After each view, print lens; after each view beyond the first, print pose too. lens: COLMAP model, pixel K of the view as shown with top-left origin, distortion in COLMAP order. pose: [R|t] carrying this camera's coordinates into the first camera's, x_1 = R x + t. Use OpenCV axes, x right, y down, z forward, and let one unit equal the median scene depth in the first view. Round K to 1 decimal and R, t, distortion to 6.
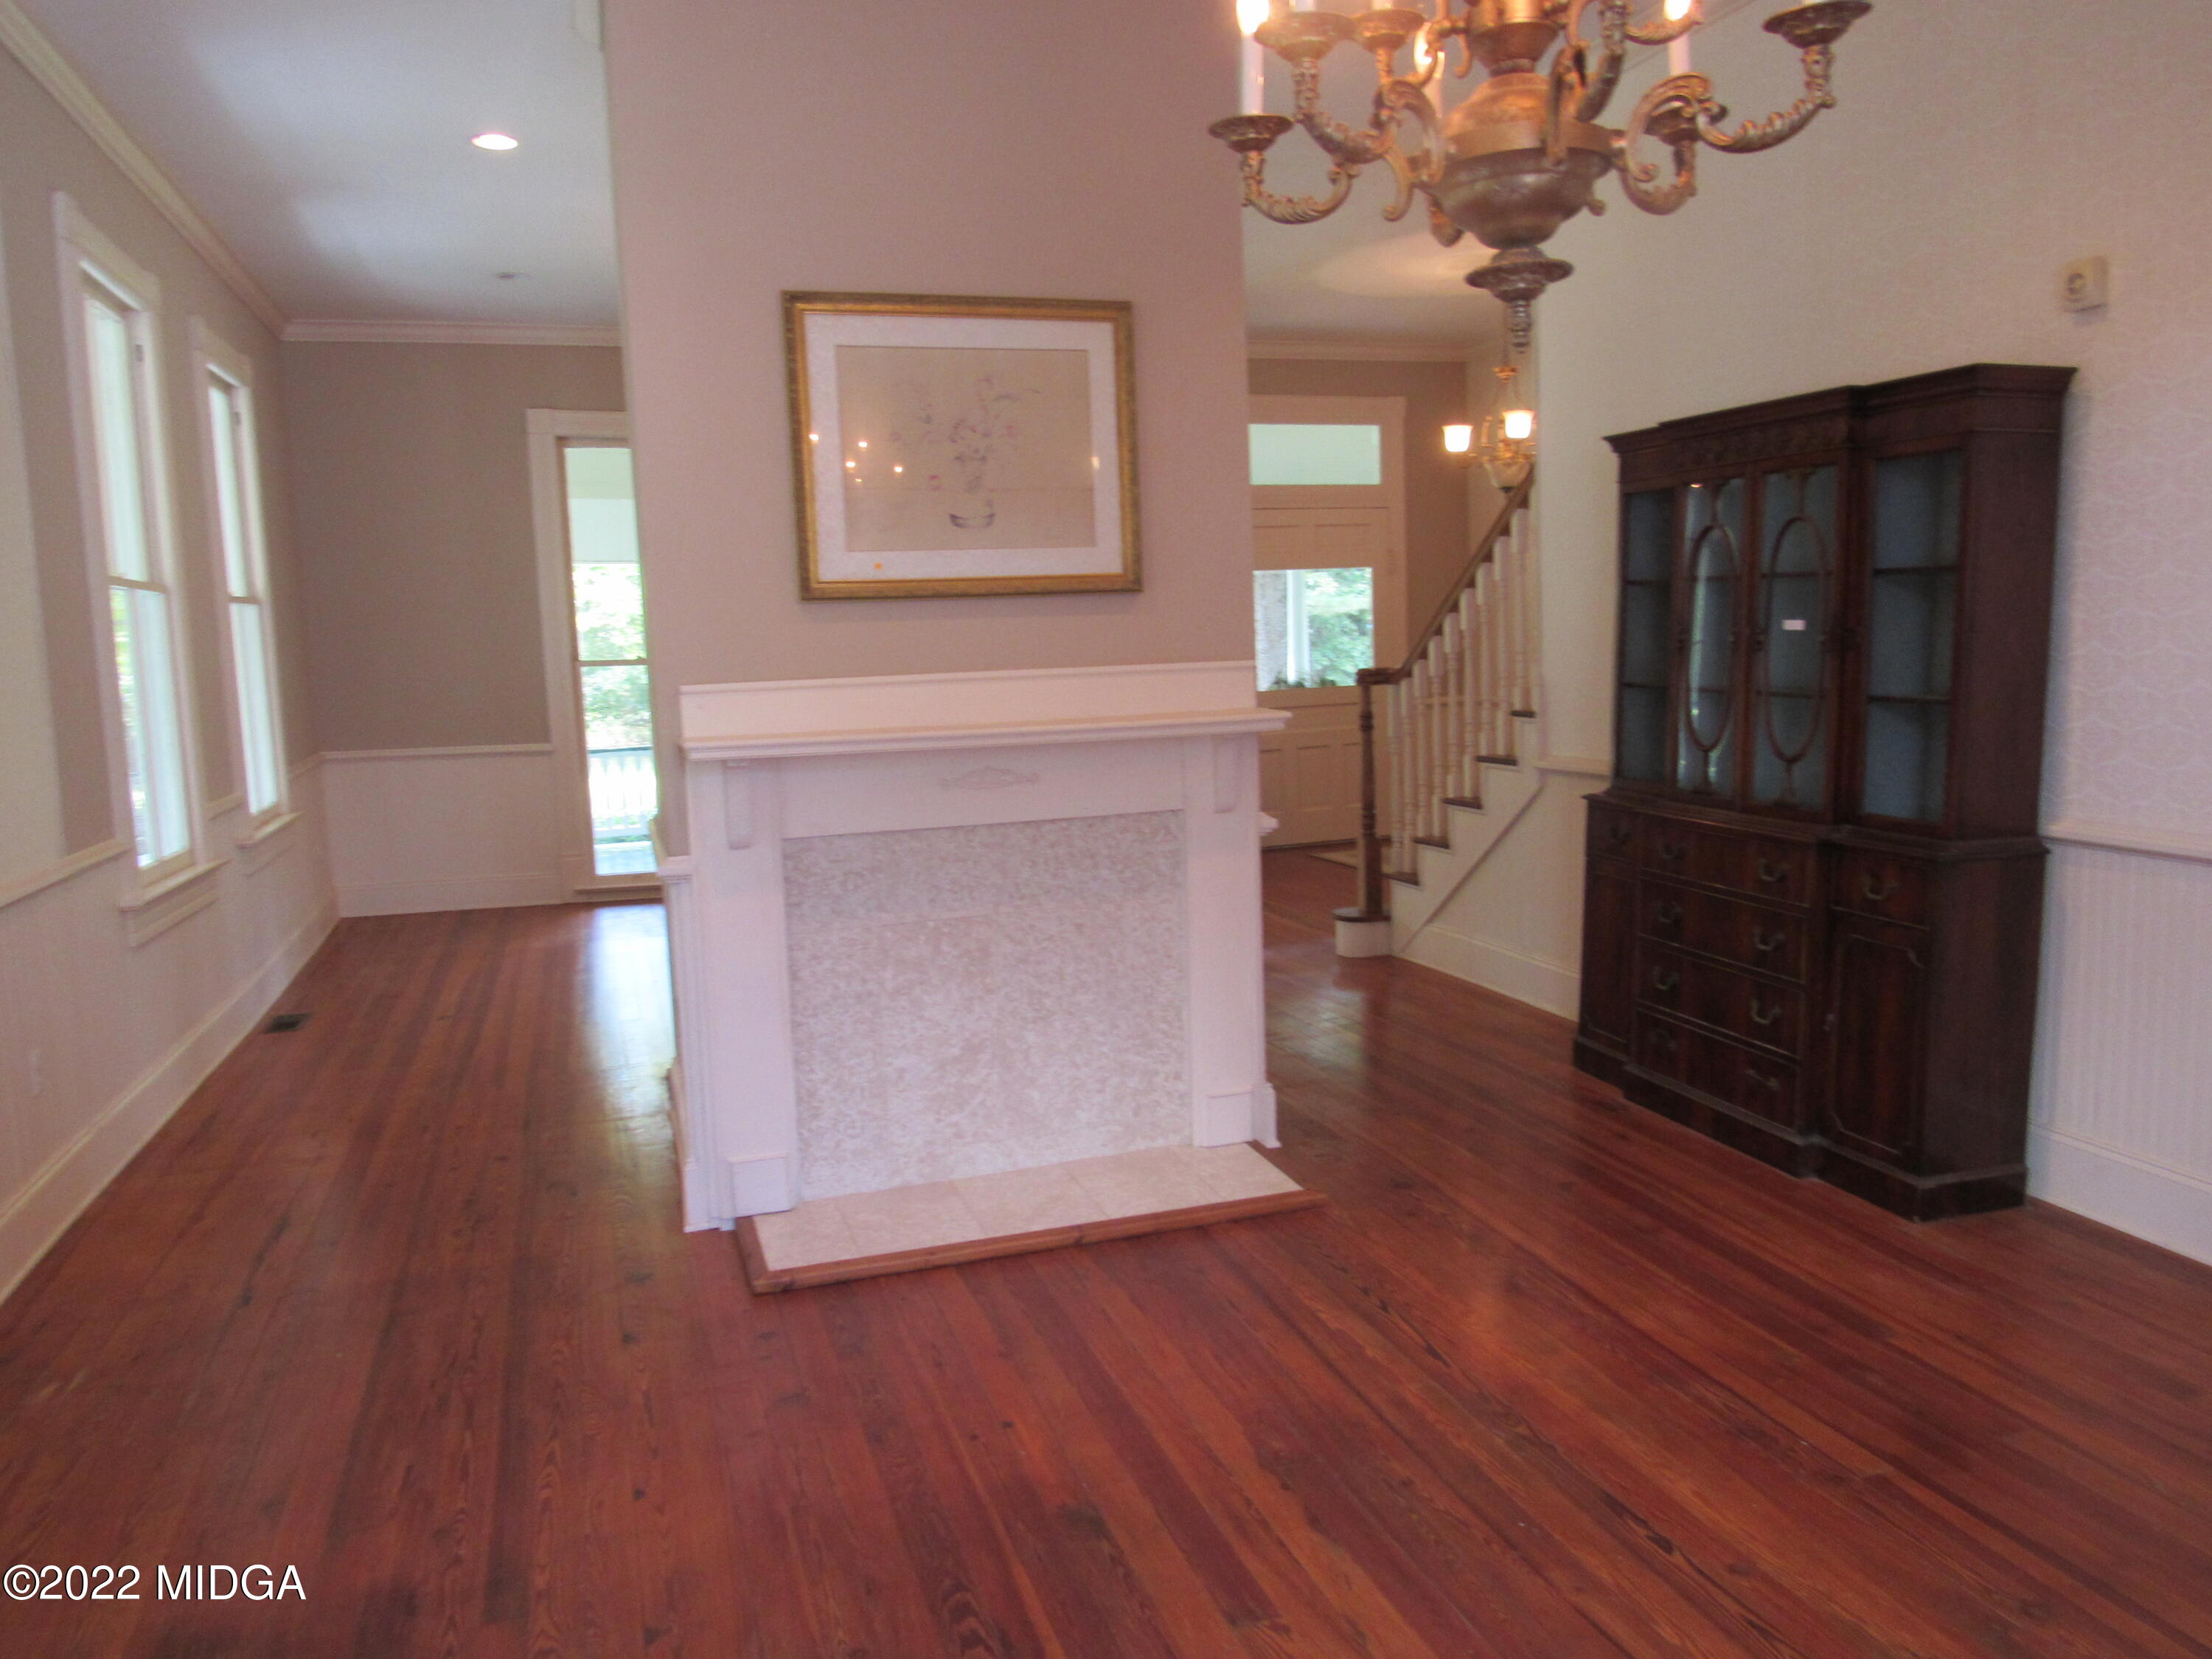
lens RADIAL K [[1579.9, 0, 1112.5], [0, 1579.9, 828.8], [0, 0, 1]] dist [-0.030659, 0.004956]
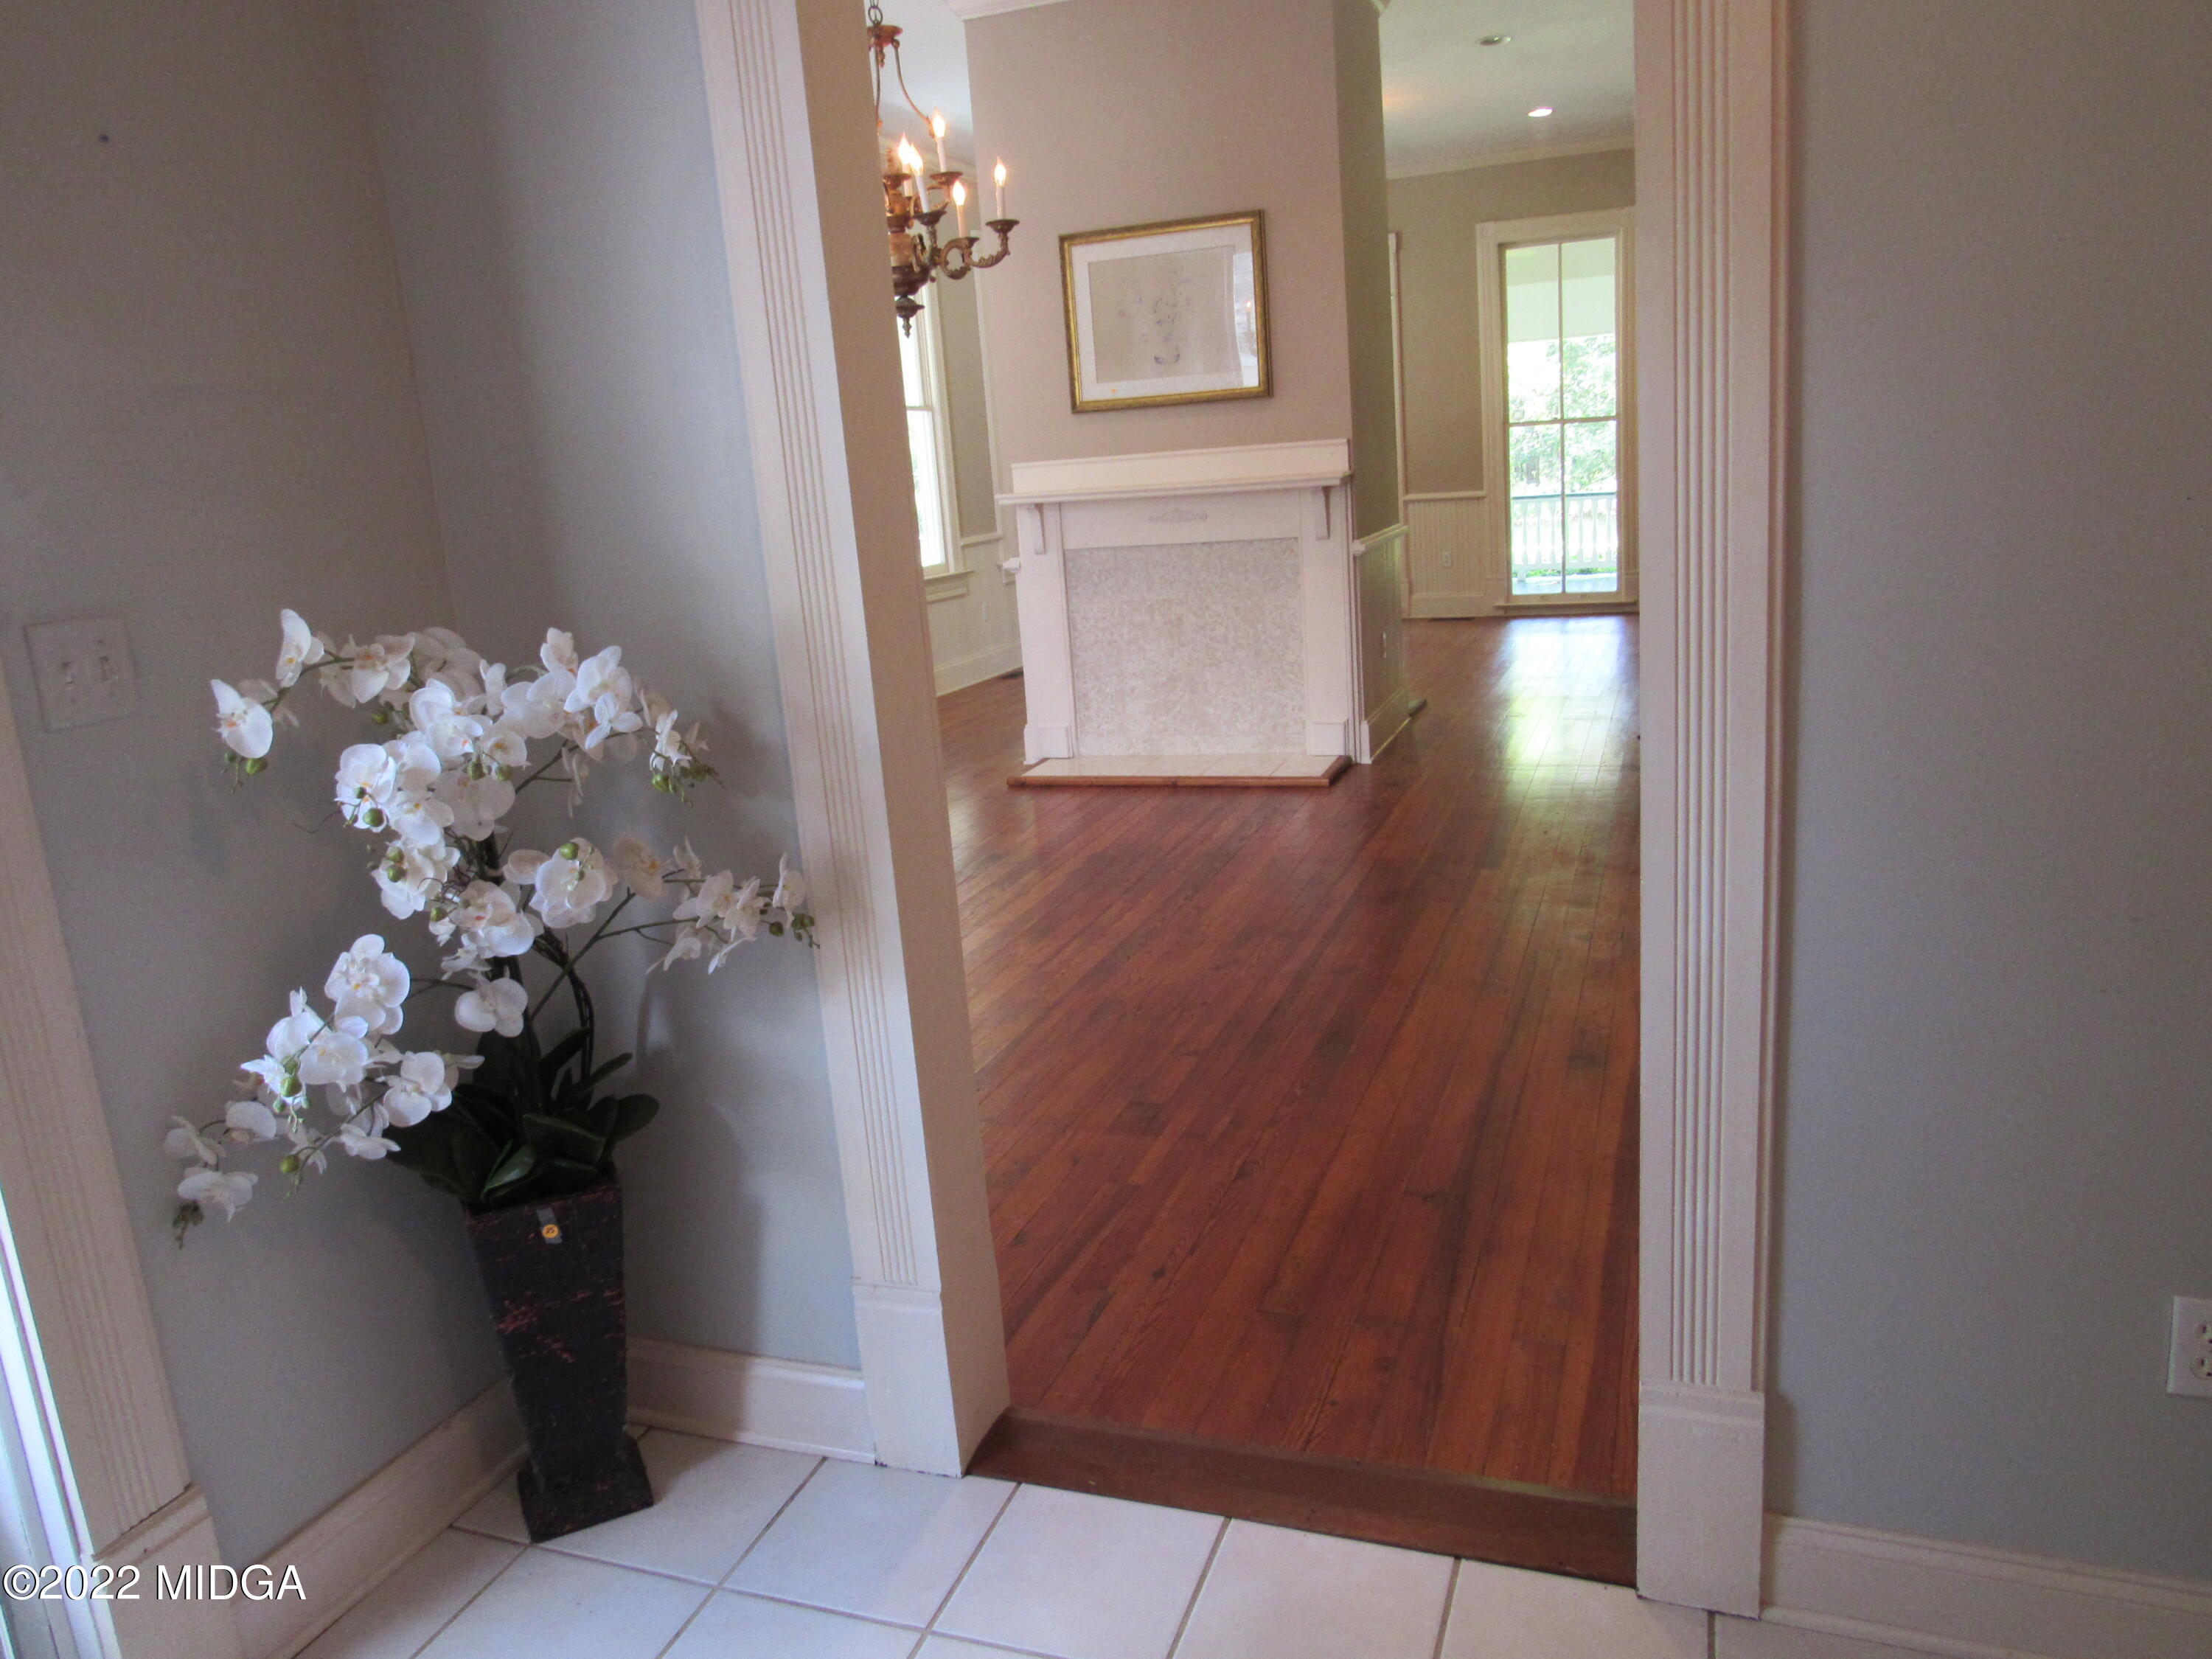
lens RADIAL K [[1579.9, 0, 1098.5], [0, 1579.9, 829.5], [0, 0, 1]] dist [-0.030659, 0.004956]
pose [[0.782619, 0.120898, -0.610648, 0.914925], [-0.029963, 0.987138, 0.157036, 0.036052], [0.621779, -0.104603, 0.776176, -0.386019]]
